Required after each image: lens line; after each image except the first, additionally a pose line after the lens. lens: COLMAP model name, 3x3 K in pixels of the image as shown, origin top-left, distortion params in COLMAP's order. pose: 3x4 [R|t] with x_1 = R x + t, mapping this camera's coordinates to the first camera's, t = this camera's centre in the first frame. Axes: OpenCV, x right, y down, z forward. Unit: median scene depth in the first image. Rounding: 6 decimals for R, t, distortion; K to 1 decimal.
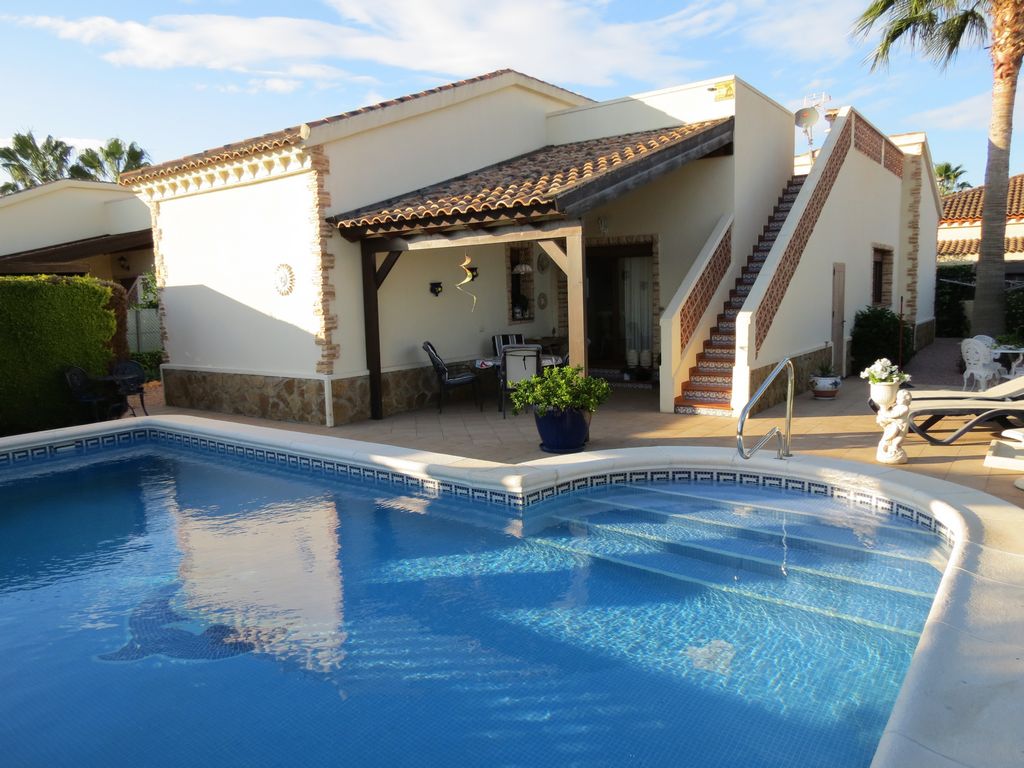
lens RADIAL K [[719.2, 0, 511.6], [0, 719.2, 385.1], [0, 0, 1]] dist [-0.035091, 0.009393]
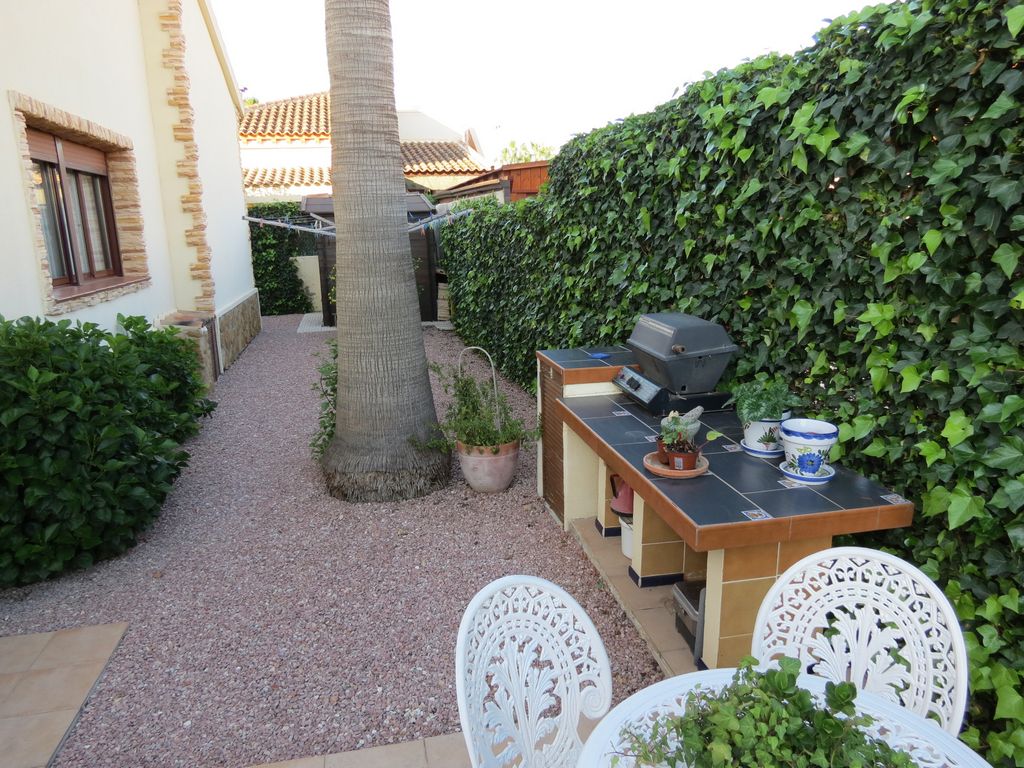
lens RADIAL K [[719.2, 0, 512.7], [0, 719.2, 383.2], [0, 0, 1]] dist [-0.035091, 0.009393]
pose [[0.651941, -0.160831, 0.741017, 0.339803], [0.113790, 0.986932, 0.114093, -0.074047], [-0.749683, 0.009938, 0.661723, 0.542056]]
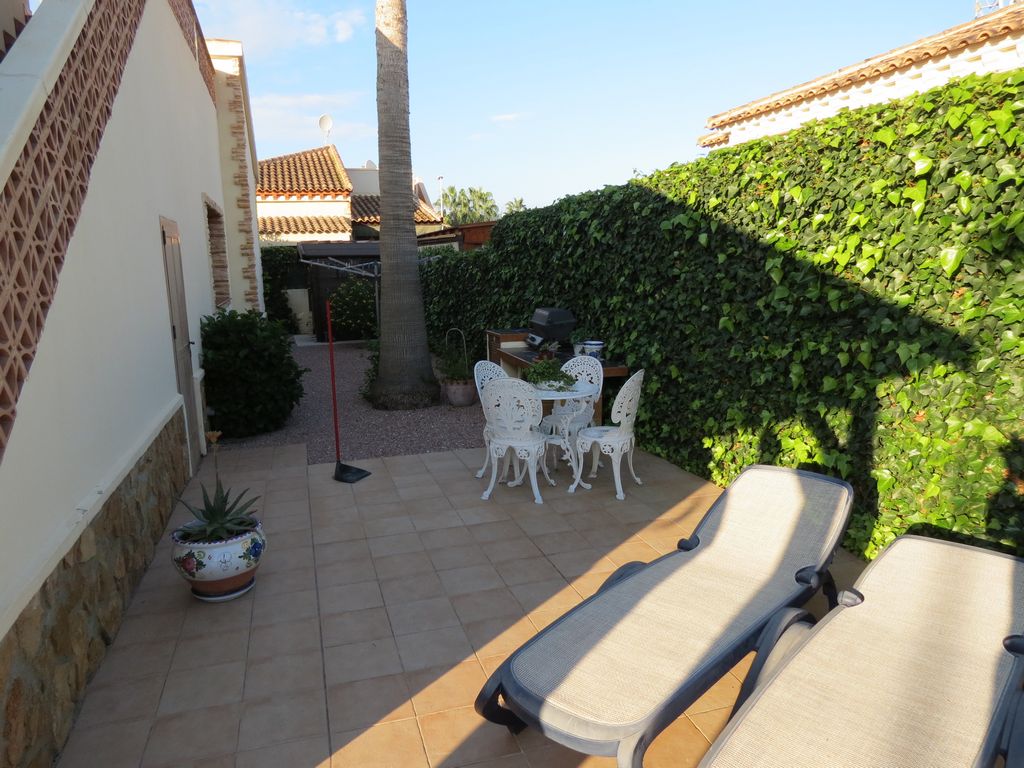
lens RADIAL K [[719.2, 0, 506.6], [0, 719.2, 380.6], [0, 0, 1]] dist [-0.035091, 0.009393]
pose [[0.590976, -0.122620, 0.797316, 0.151702], [0.116065, 0.991021, 0.066381, -0.053194], [-0.798296, 0.053311, 0.599901, 0.402876]]
